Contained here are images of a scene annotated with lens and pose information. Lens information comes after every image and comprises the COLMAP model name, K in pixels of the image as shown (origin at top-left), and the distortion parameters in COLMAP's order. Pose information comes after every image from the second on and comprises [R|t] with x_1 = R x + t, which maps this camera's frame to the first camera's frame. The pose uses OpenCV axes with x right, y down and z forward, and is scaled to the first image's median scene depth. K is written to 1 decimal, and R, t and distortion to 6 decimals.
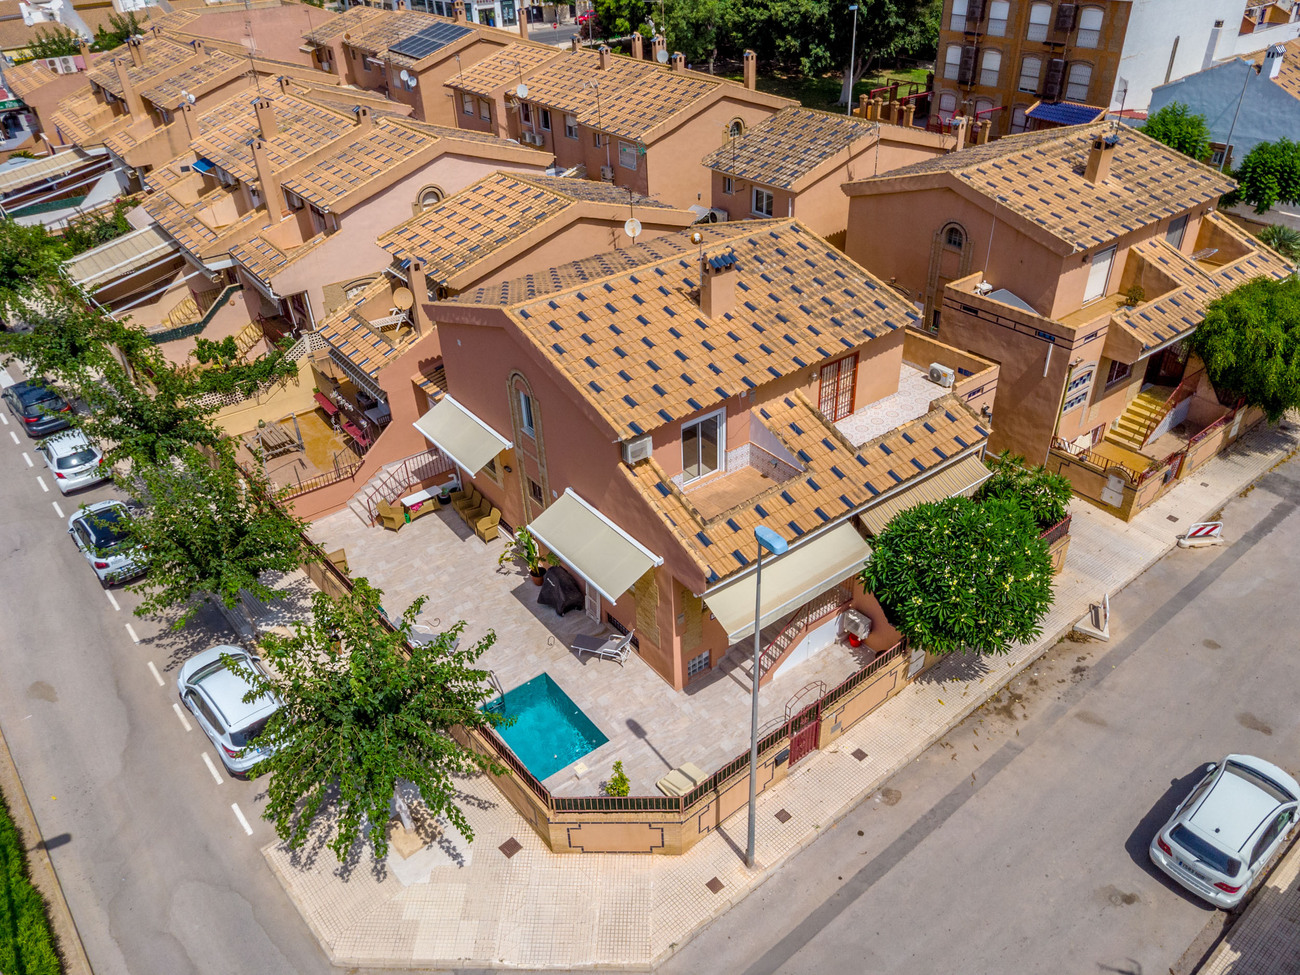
lens RADIAL K [[934.2, 0, 648.2], [0, 934.2, 493.6], [0, 0, 1]] dist [0.024499, -0.021750]
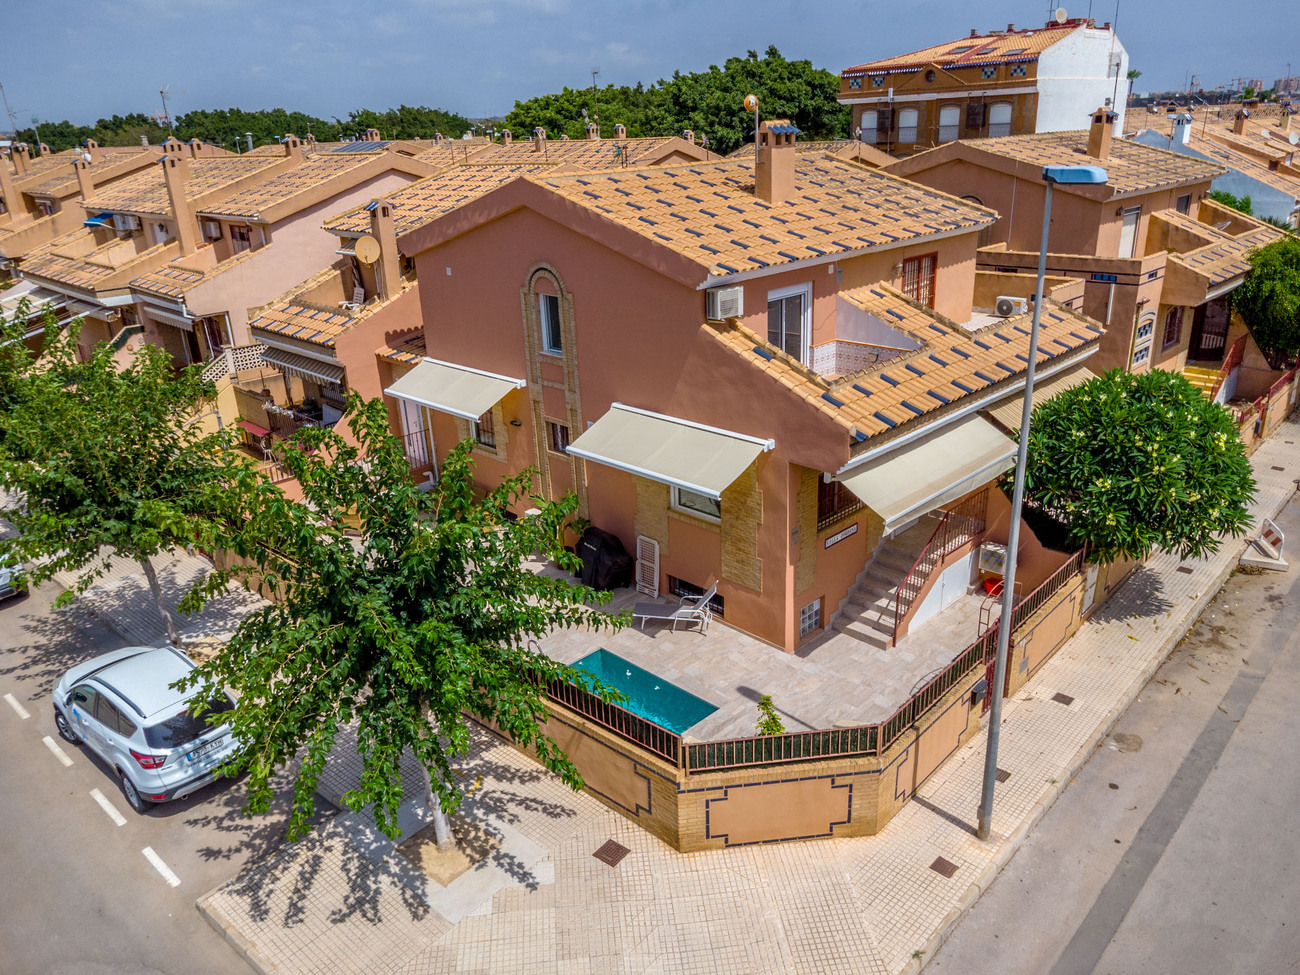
lens RADIAL K [[934.2, 0, 648.2], [0, 934.2, 493.6], [0, 0, 1]] dist [0.024499, -0.021750]
pose [[0.990623, -0.052199, 0.126256, -0.172417], [0.079596, 0.971604, -0.222821, 0.258532], [-0.111040, 0.230781, 0.966649, 0.297848]]
